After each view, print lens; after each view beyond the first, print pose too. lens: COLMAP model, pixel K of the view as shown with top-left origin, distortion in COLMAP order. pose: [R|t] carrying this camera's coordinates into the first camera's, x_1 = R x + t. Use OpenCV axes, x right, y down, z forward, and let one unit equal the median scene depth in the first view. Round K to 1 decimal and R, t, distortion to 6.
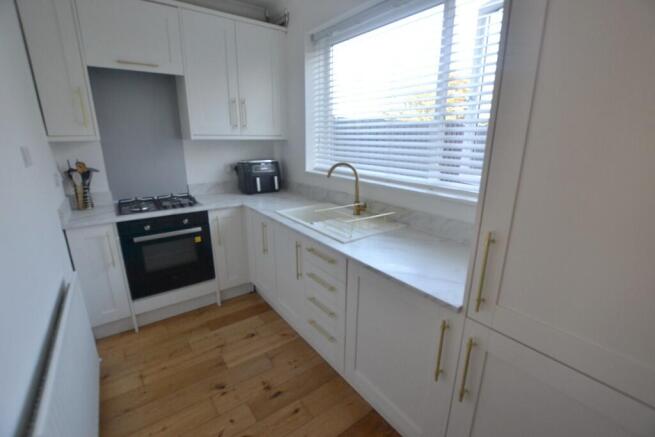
lens RADIAL K [[293.7, 0, 327.6], [0, 293.7, 220.8], [0, 0, 1]] dist [-0.024411, -0.000014]
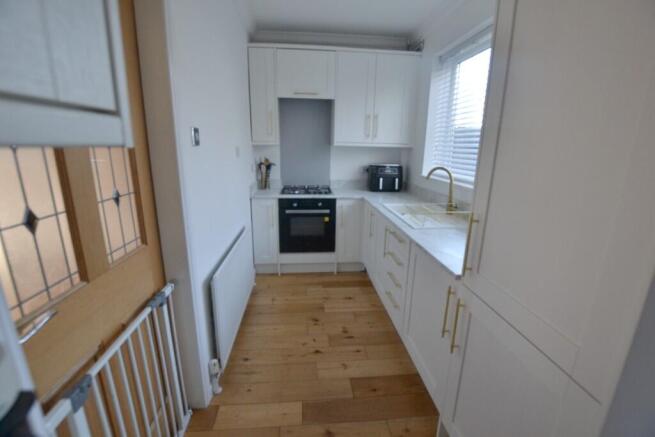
lens RADIAL K [[293.7, 0, 327.6], [0, 293.7, 220.8], [0, 0, 1]] dist [-0.024411, -0.000014]
pose [[0.853020, 0.136616, -0.503679, 0.258399], [-0.153404, 0.988129, 0.008215, 0.063156], [0.498823, 0.070259, 0.863852, -0.175826]]
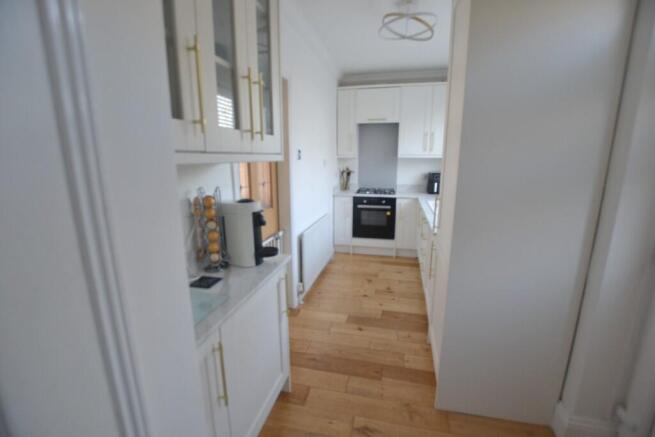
lens RADIAL K [[293.7, 0, 327.6], [0, 293.7, 220.8], [0, 0, 1]] dist [-0.024411, -0.000014]
pose [[0.641704, 0.158325, -0.750433, 0.697700], [-0.205073, 0.978255, 0.031031, 0.136039], [0.739027, 0.133981, 0.660218, -0.459963]]
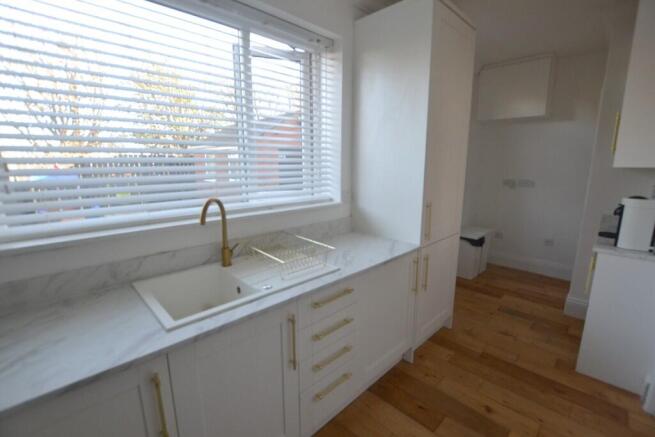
lens RADIAL K [[293.7, 0, 327.6], [0, 293.7, 220.8], [0, 0, 1]] dist [-0.024411, -0.000014]
pose [[-0.139602, -0.200682, 0.969659, -0.602077], [0.272557, 0.933634, 0.232466, -0.219277], [-0.951958, 0.296740, -0.075640, 0.764026]]
